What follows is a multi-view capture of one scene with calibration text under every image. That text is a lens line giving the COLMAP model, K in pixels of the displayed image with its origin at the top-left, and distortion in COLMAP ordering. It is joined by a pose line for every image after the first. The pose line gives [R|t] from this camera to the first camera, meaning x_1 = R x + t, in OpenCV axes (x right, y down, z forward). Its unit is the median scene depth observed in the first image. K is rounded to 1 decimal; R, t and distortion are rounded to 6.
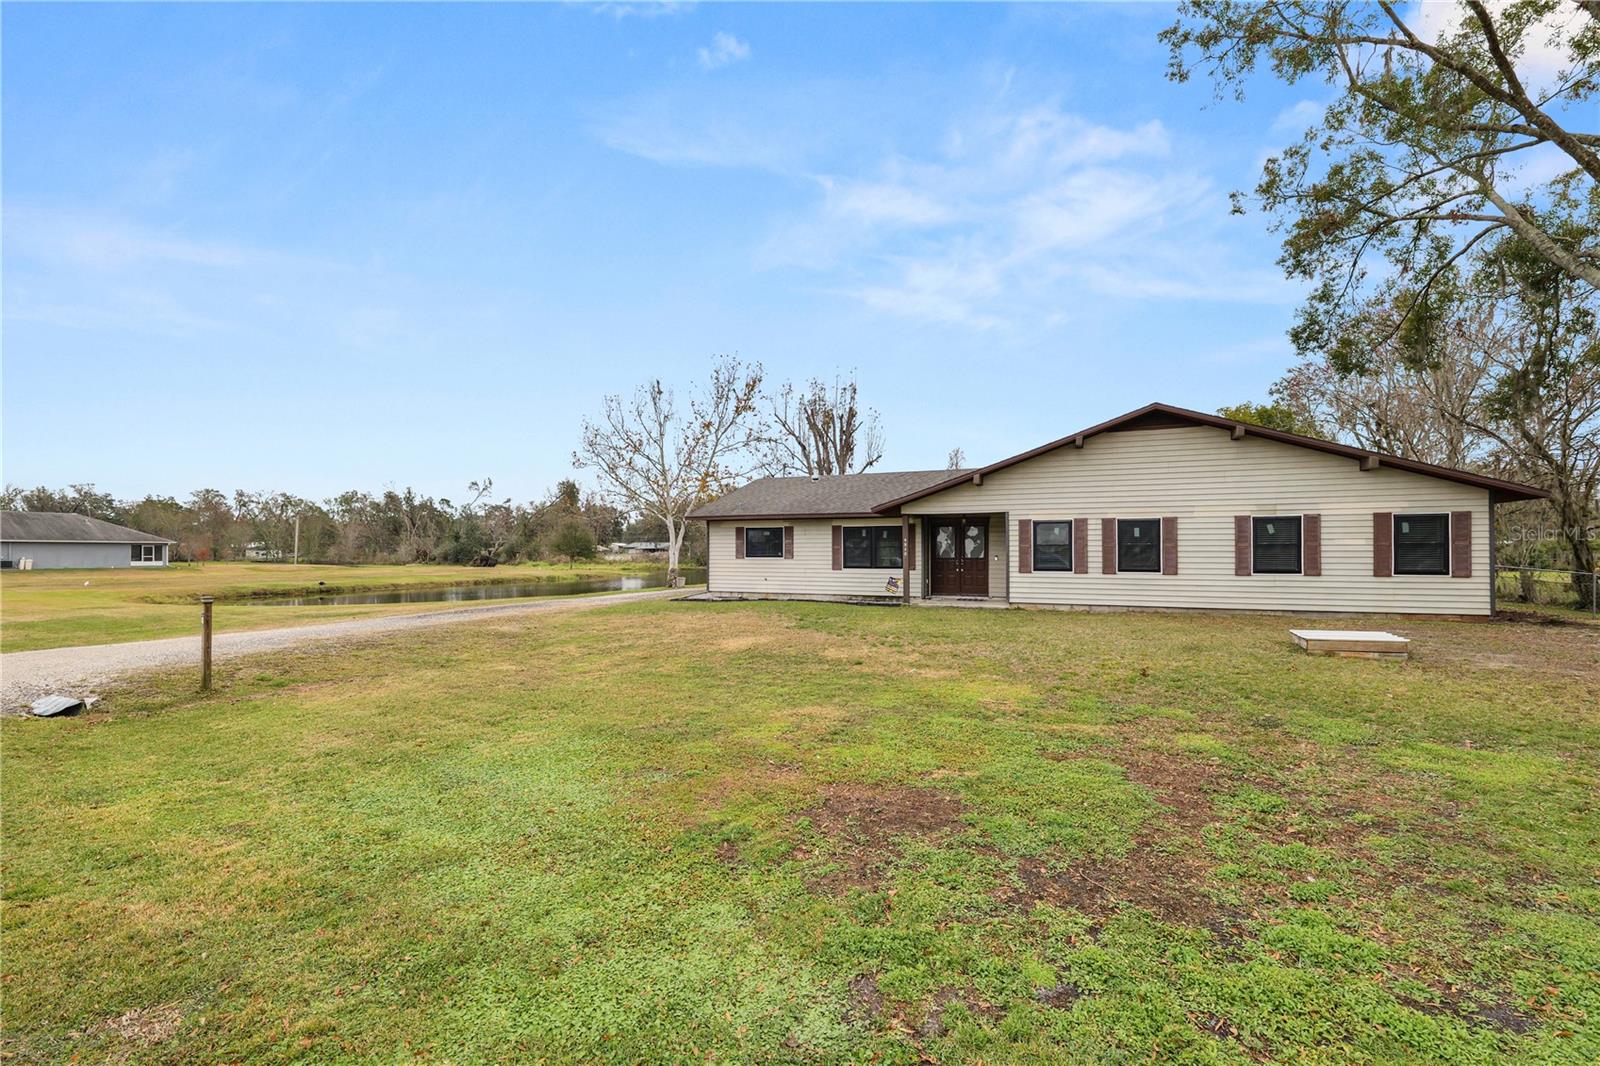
lens RADIAL K [[674.9, 0, 799.6], [0, 674.9, 548.0], [0, 0, 1]] dist [-0.011047, 0.000325]
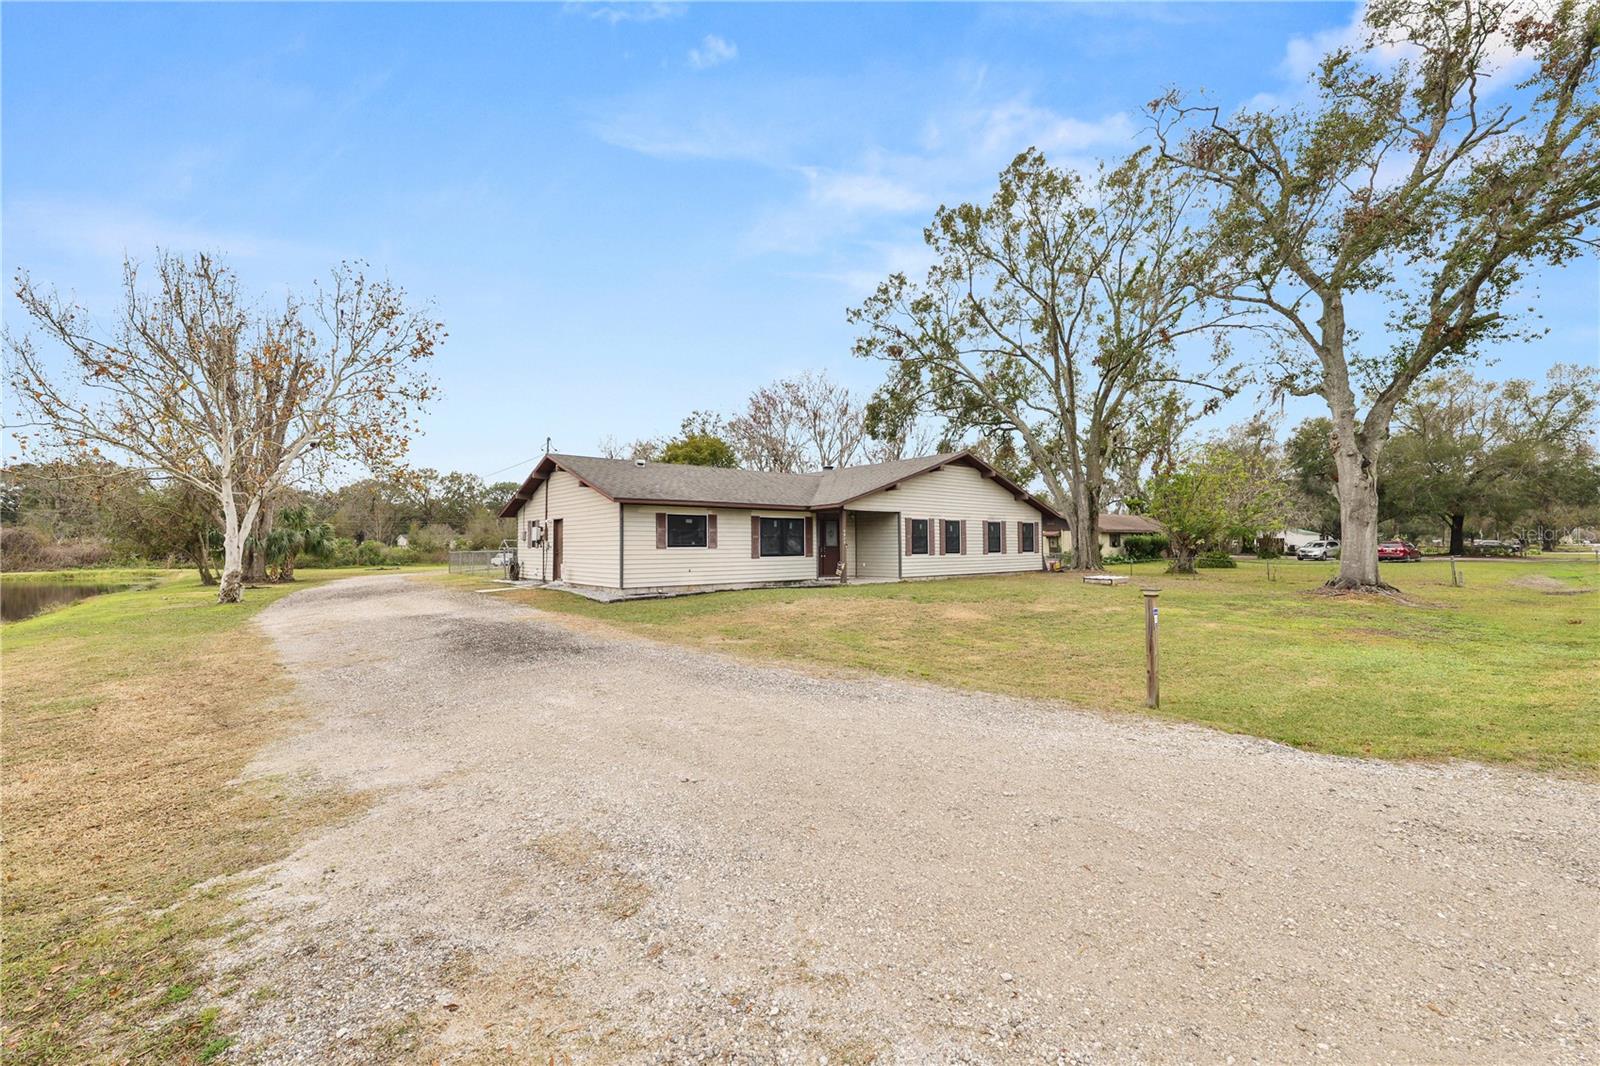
lens RADIAL K [[652.7, 0, 797.7], [0, 652.7, 531.3], [0, 0, 1]] dist [-0.009184, 0.000194]
pose [[0.463746, 0.017114, 0.885803, -0.787753], [0.000552, 0.999808, -0.019606, 0.010244], [-0.885968, 0.009581, 0.463647, 0.459359]]
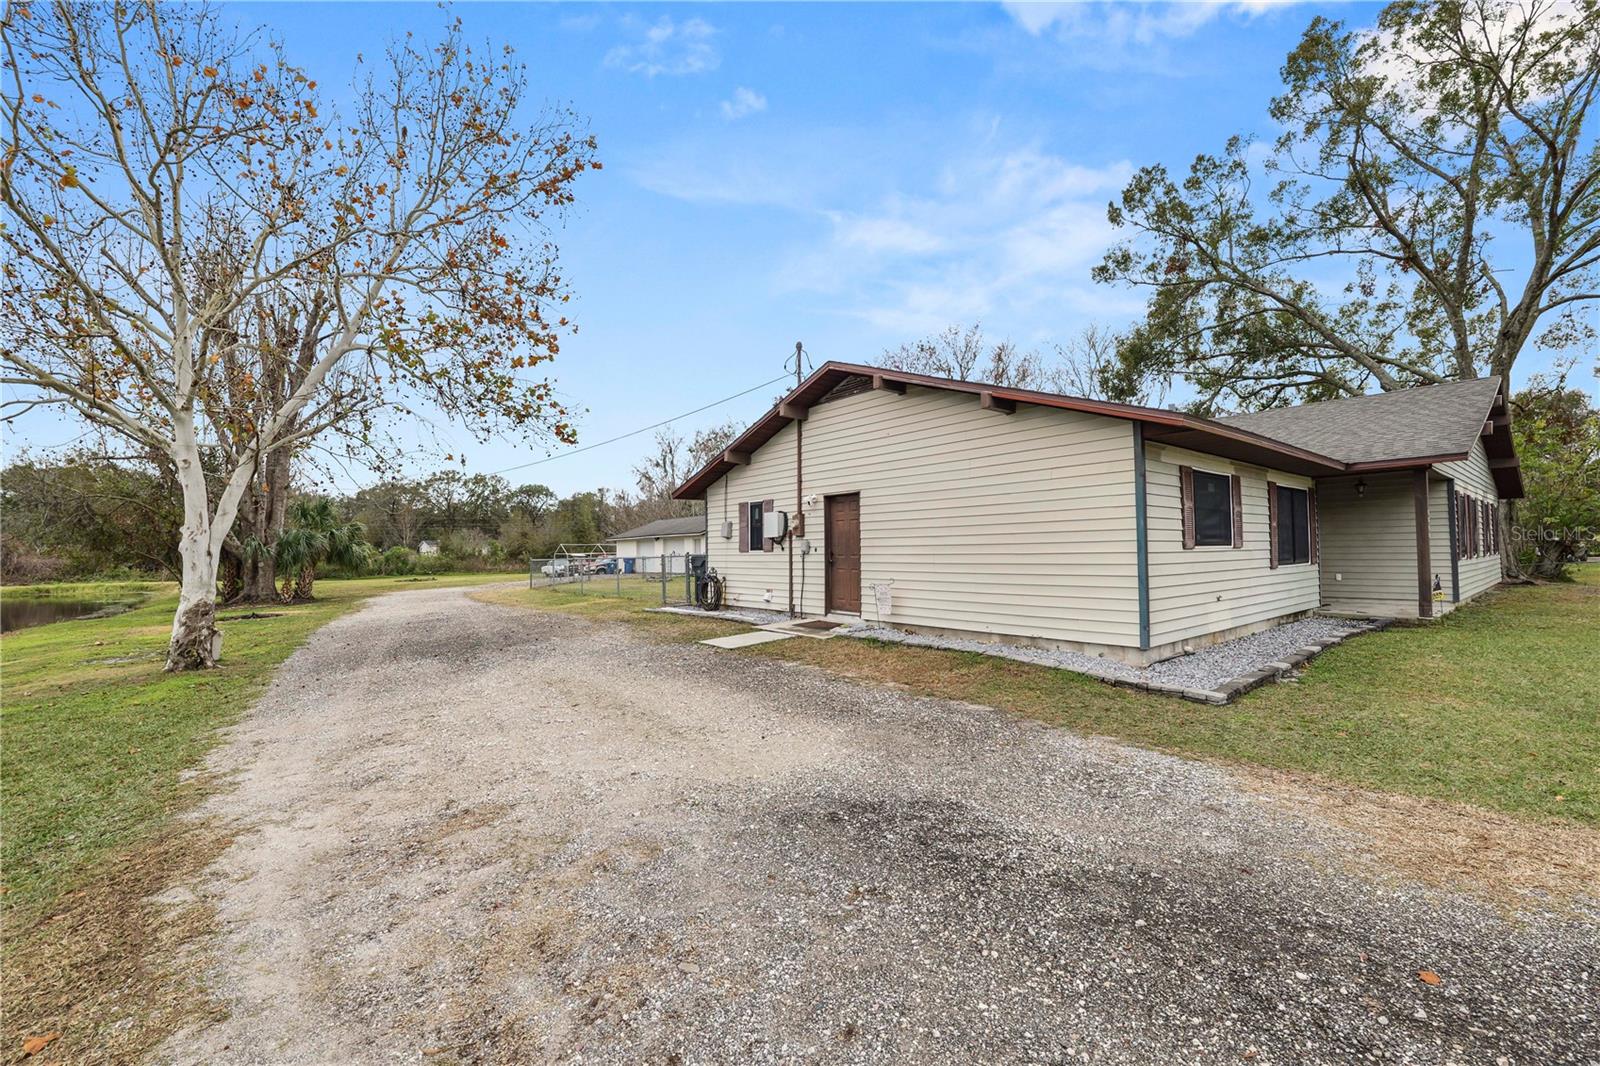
lens RADIAL K [[651.7, 0, 804.8], [0, 651.7, 529.8], [0, 0, 1]] dist [-0.010820, 0.000001]
pose [[0.469138, 0.021329, 0.882868, -0.525814], [0.008080, 0.999563, -0.028441, 0.013902], [-0.883088, 0.020476, 0.468760, 1.052433]]
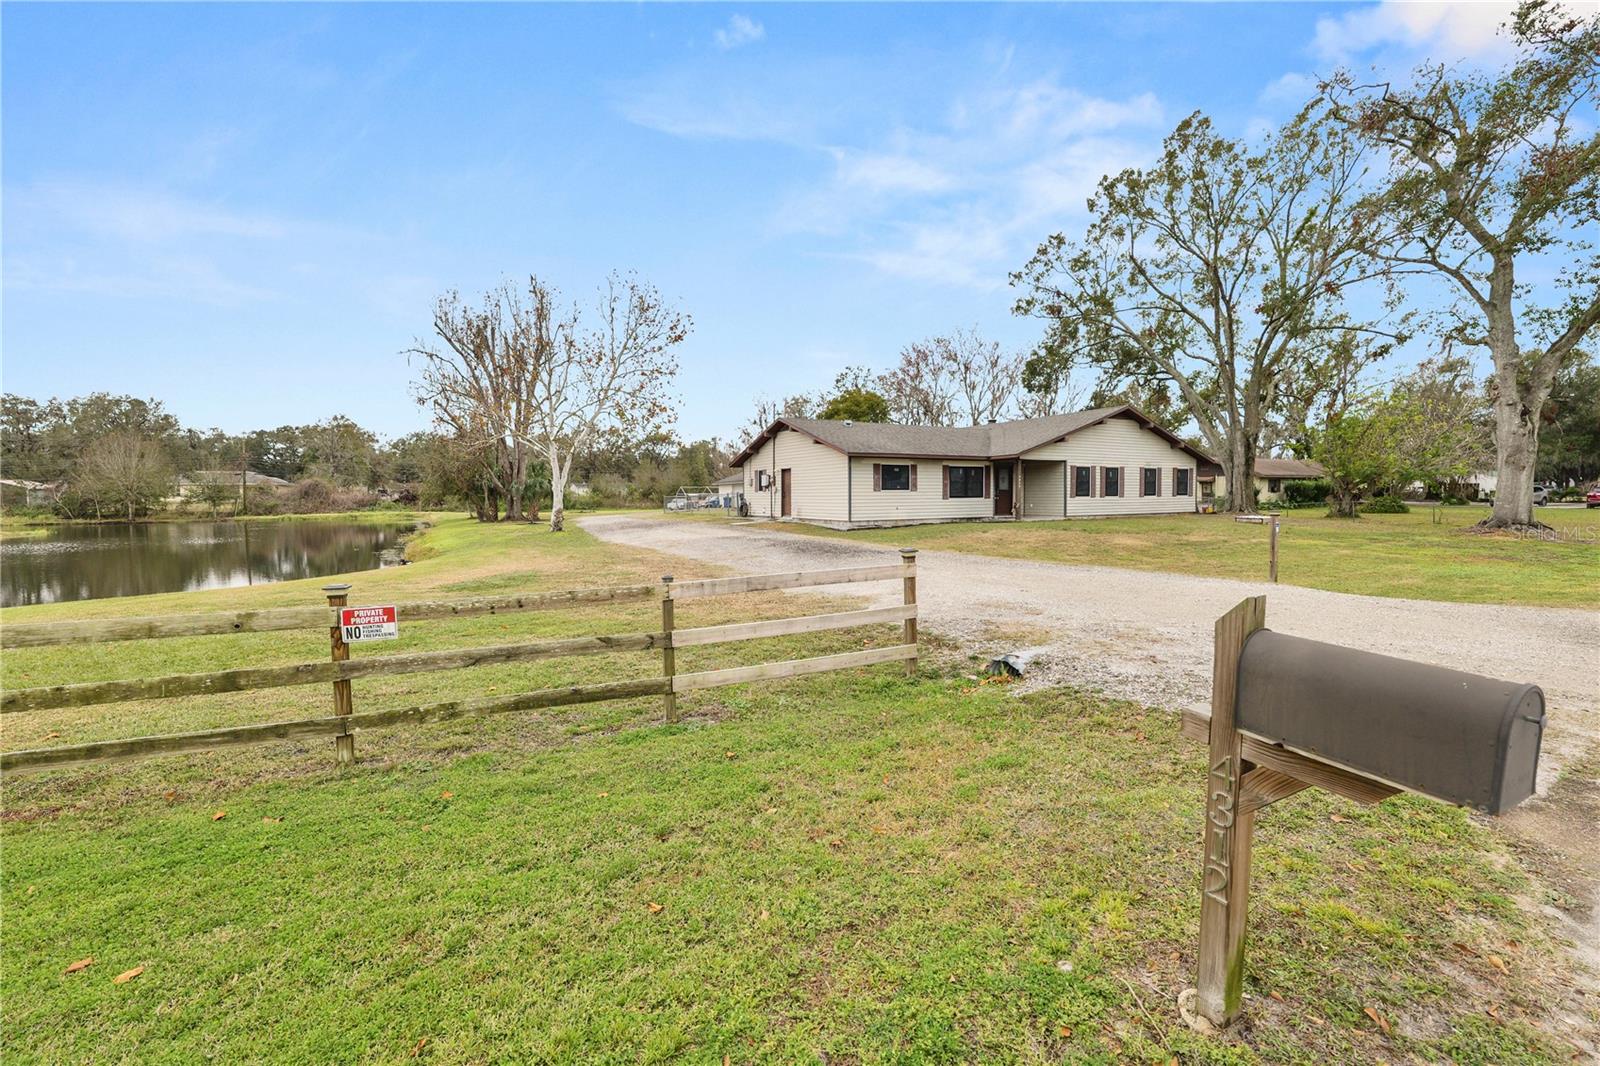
lens RADIAL K [[651.5, 0, 801.7], [0, 651.5, 527.9], [0, 0, 1]] dist [-0.010282, 0.000358]
pose [[0.616540, -0.045040, 0.786035, -1.072709], [0.002145, 0.998455, 0.055529, 0.016840], [-0.787321, -0.032550, 0.615684, 0.431543]]
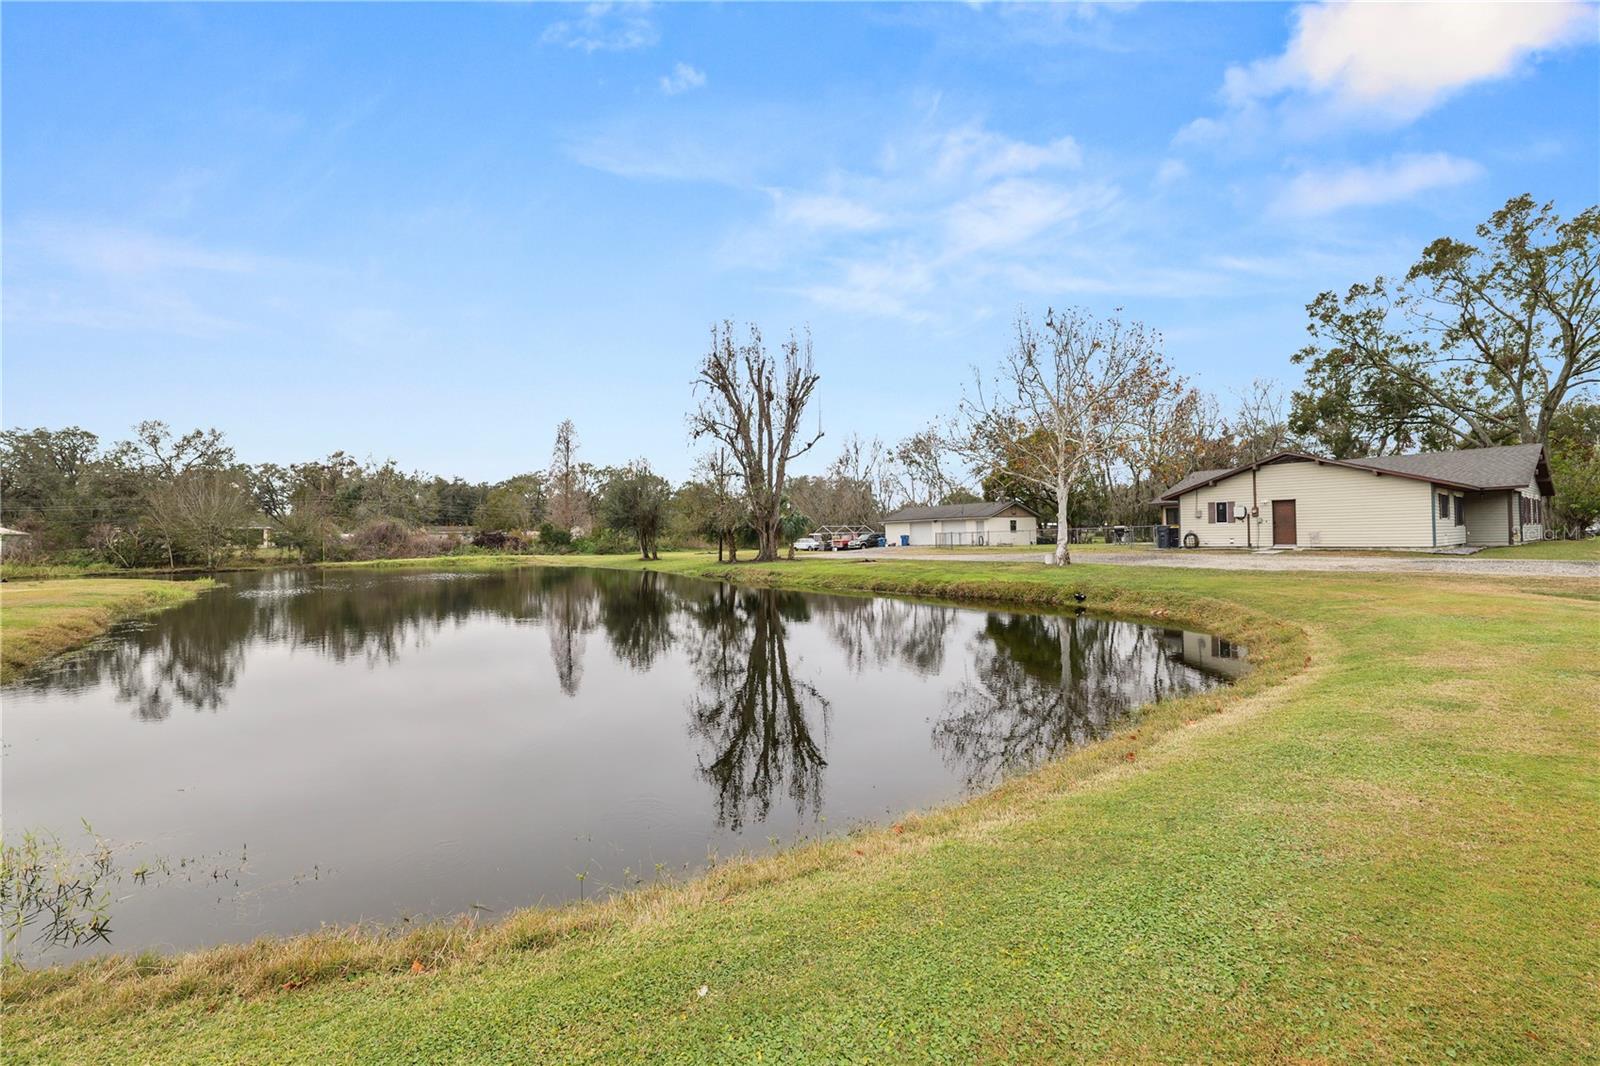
lens RADIAL K [[651.5, 0, 801.7], [0, 651.5, 527.9], [0, 0, 1]] dist [-0.010282, 0.000358]
pose [[0.498300, 0.002724, 0.867000, -1.740846], [0.011230, 0.999891, -0.009596, 0.031101], [-0.866932, 0.014518, 0.498216, 1.471559]]
